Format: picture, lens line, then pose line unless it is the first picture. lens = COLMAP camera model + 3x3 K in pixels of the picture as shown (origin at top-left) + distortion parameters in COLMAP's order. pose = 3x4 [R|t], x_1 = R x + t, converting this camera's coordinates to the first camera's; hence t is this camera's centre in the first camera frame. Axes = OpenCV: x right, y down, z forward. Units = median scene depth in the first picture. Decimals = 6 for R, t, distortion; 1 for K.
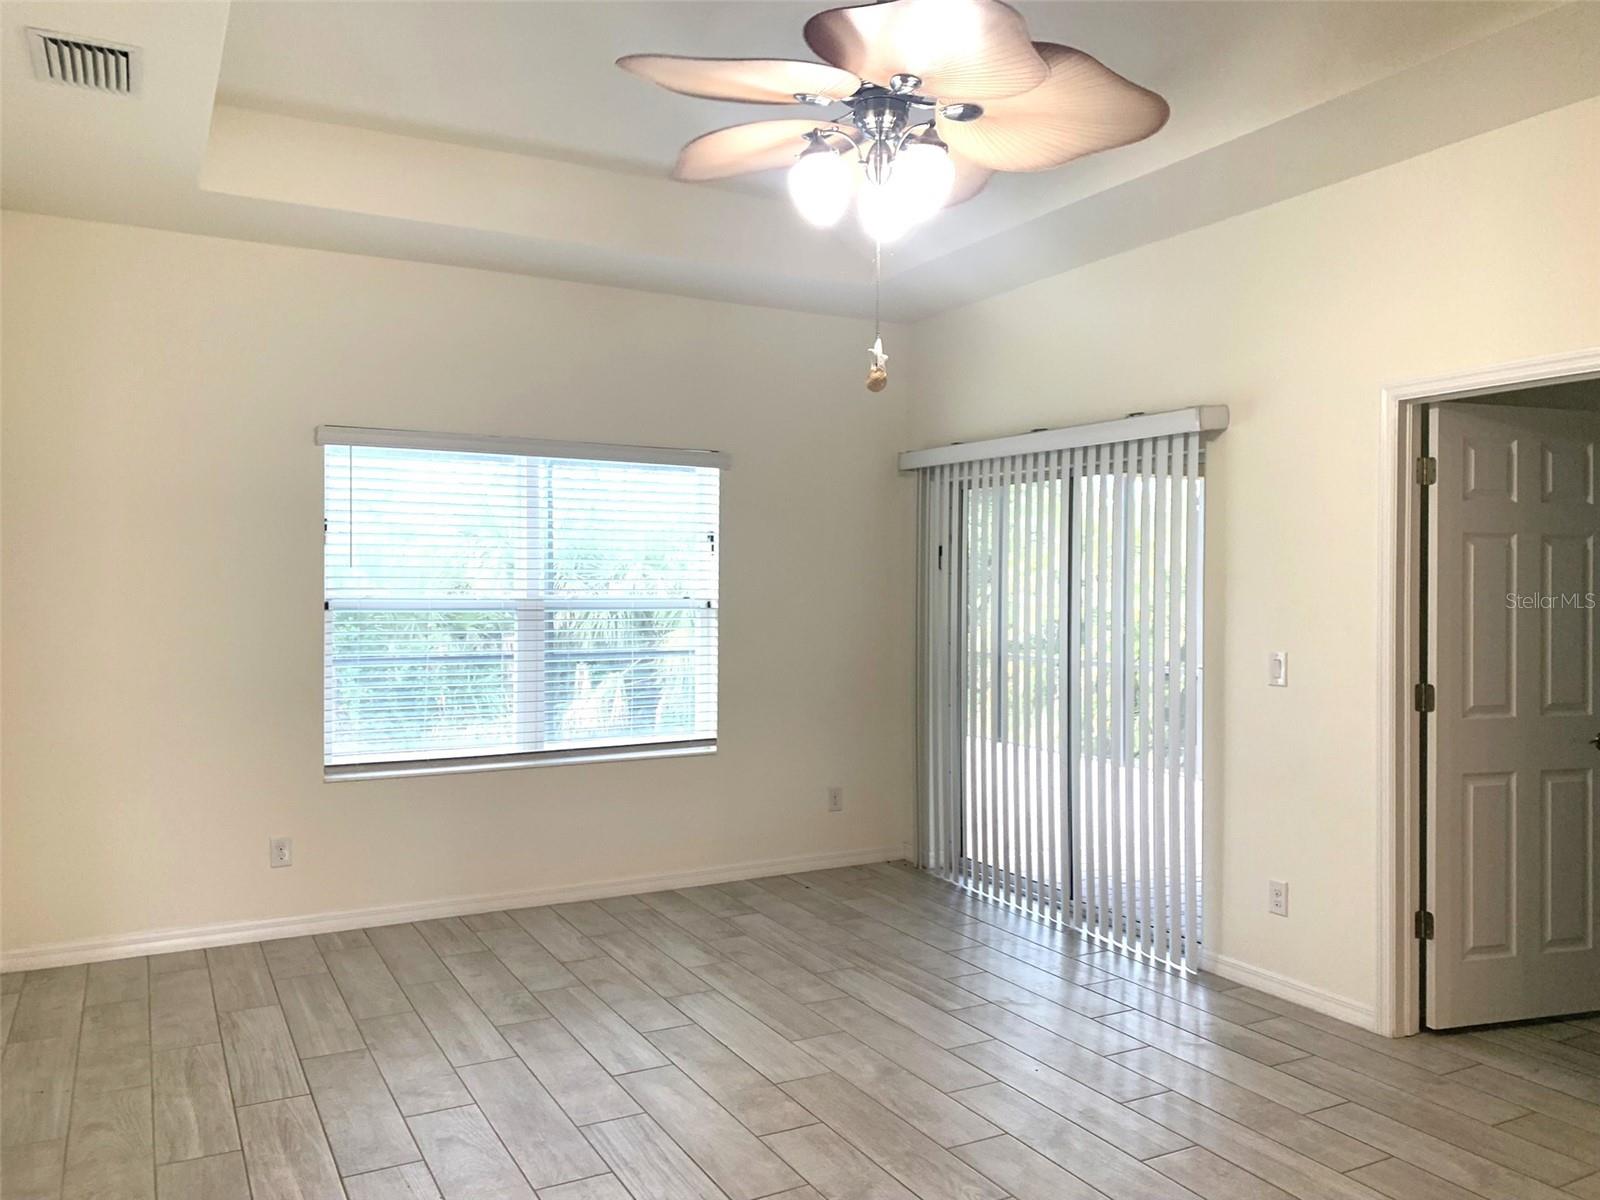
lens RADIAL K [[1214.3, 0, 797.7], [0, 1214.3, 579.9], [0, 0, 1]] dist [0.048880, -0.073479]
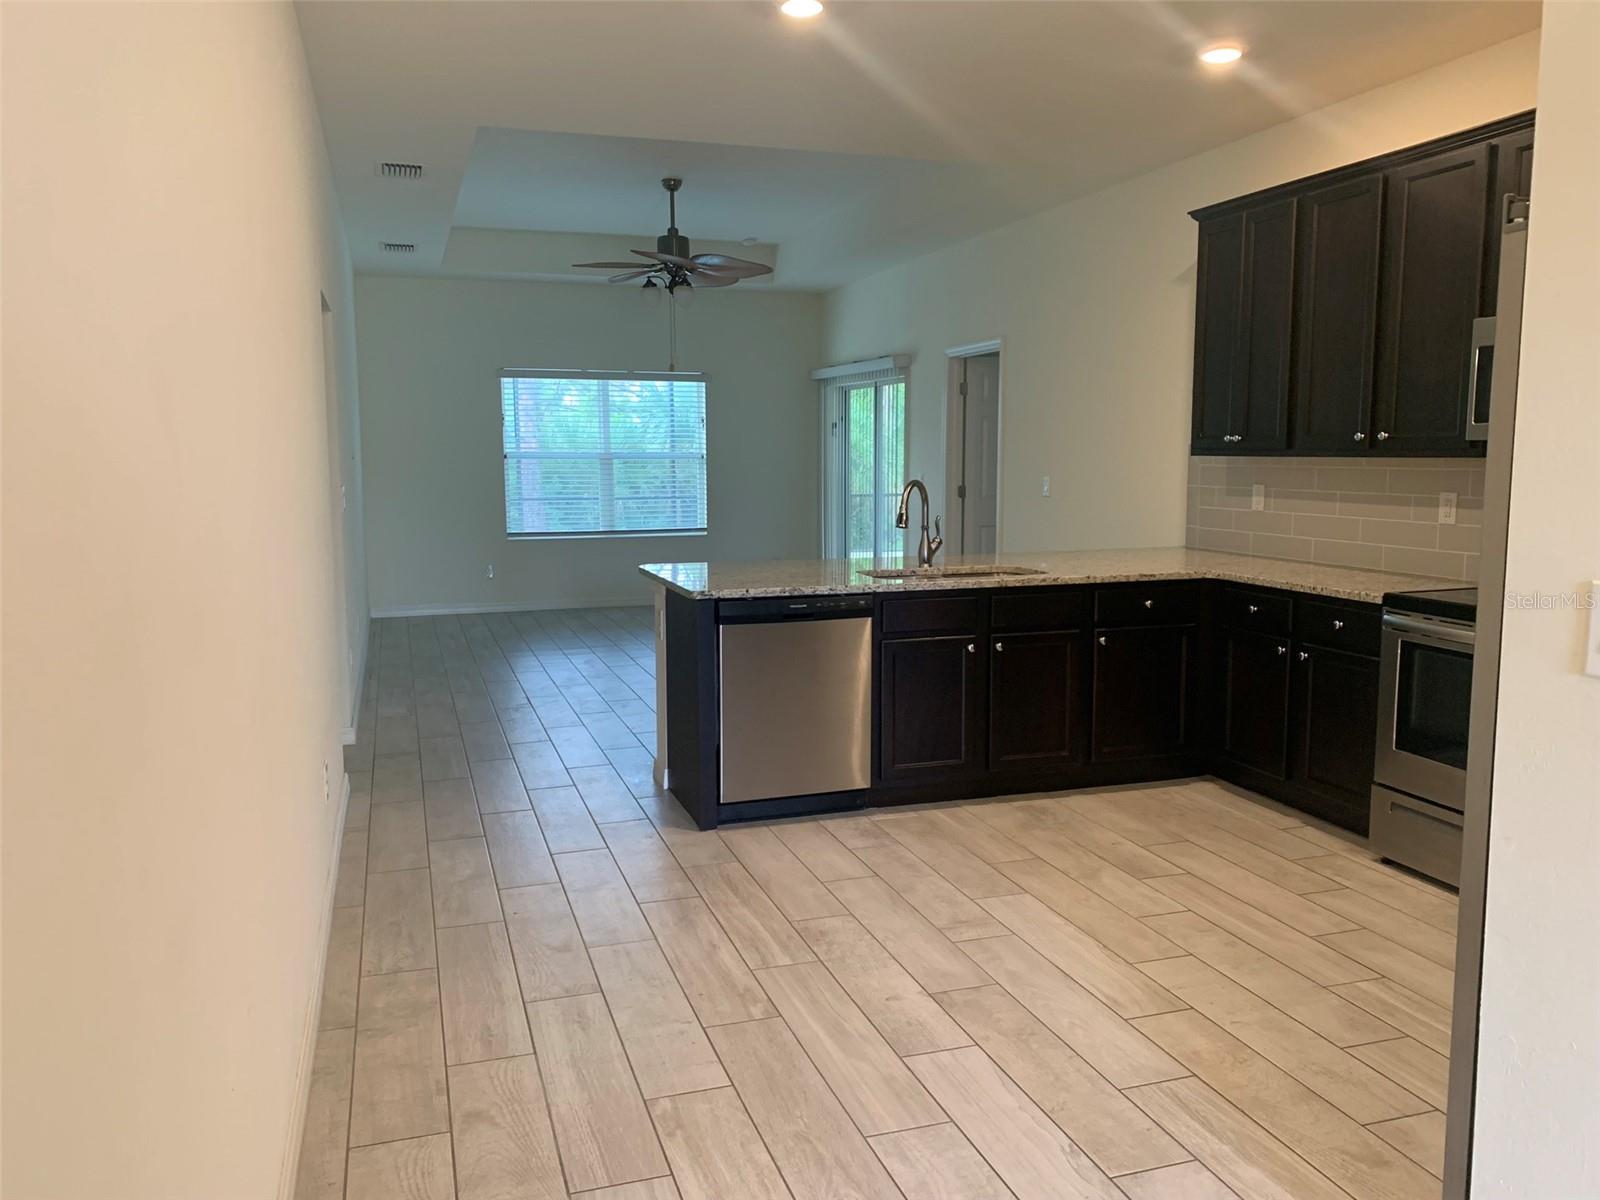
lens RADIAL K [[1214.3, 0, 797.7], [0, 1214.3, 579.9], [0, 0, 1]] dist [0.048880, -0.073479]
pose [[0.983913, 0.003963, -0.178604, 0.405953], [0.016425, 0.993513, 0.112527, 0.000418], [0.177891, -0.113651, 0.977465, -0.817745]]
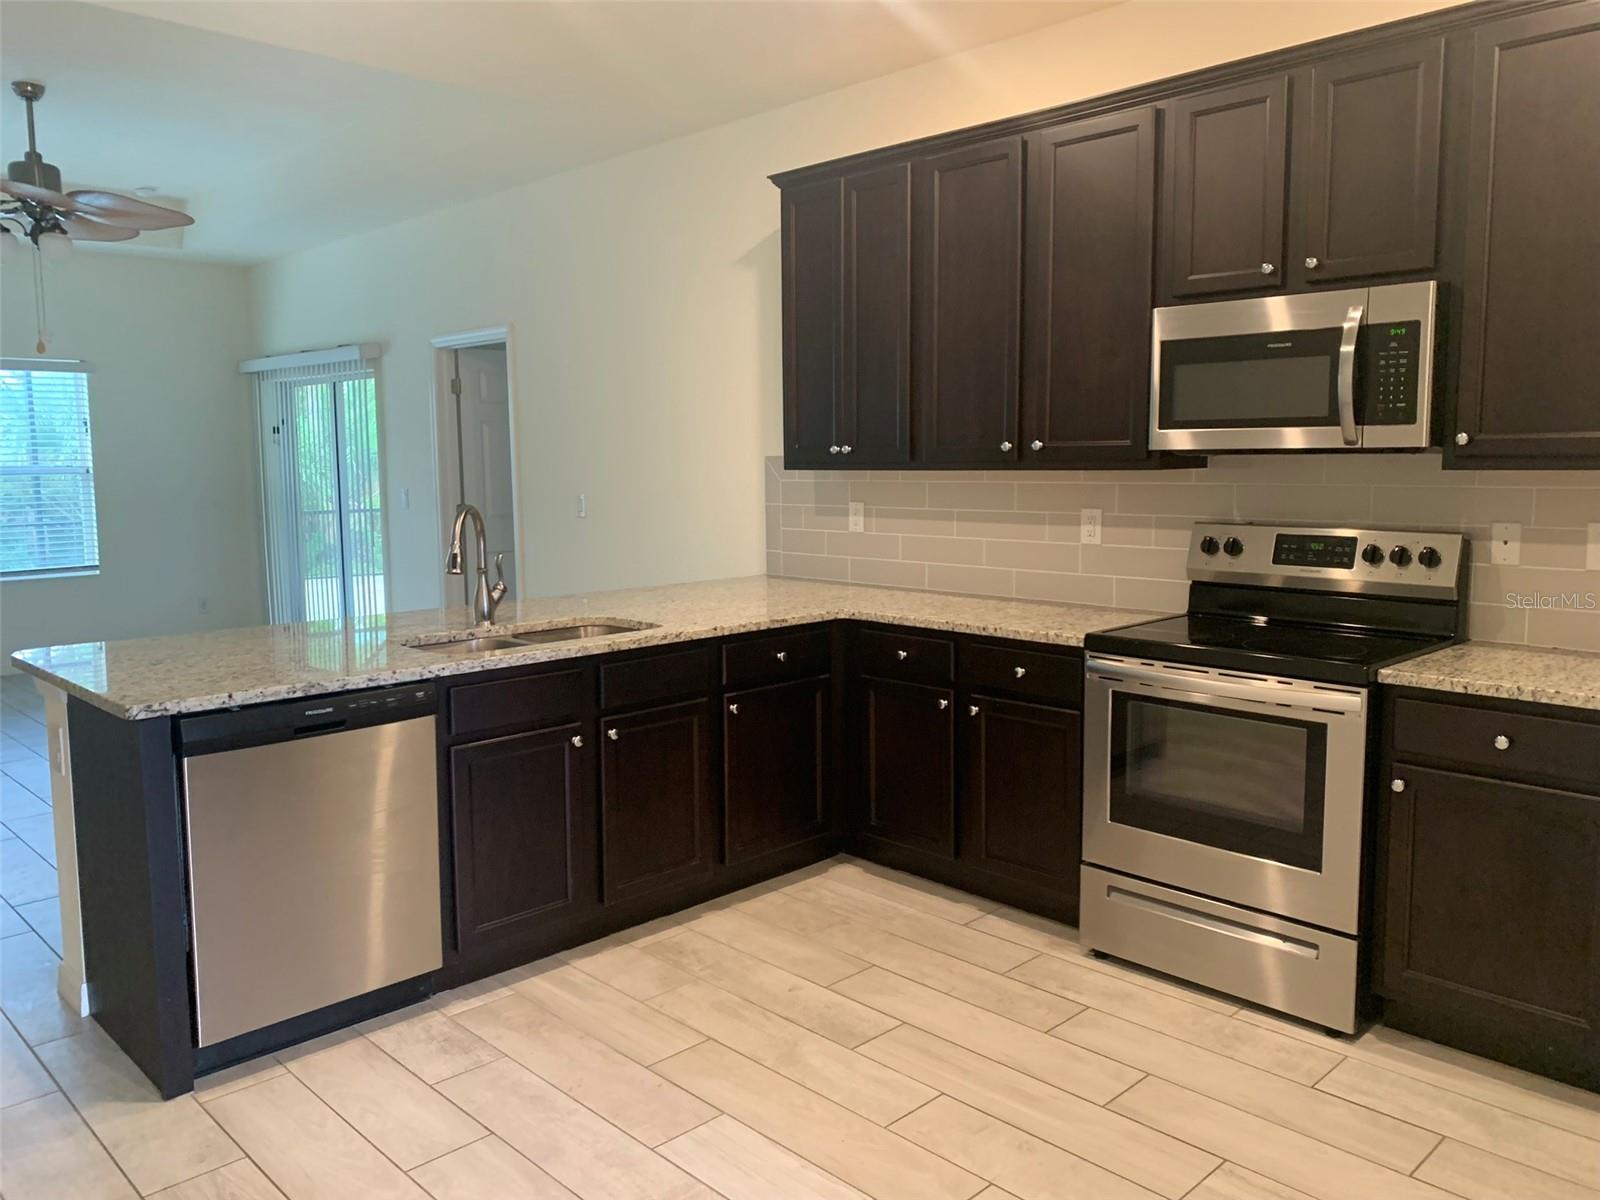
lens RADIAL K [[1214.3, 0, 797.7], [0, 1214.3, 579.9], [0, 0, 1]] dist [0.048880, -0.073479]
pose [[0.961059, -0.047075, 0.272302, 0.327860], [0.016648, 0.993457, 0.112988, -0.000864], [-0.275840, -0.104055, 0.955555, -0.598487]]
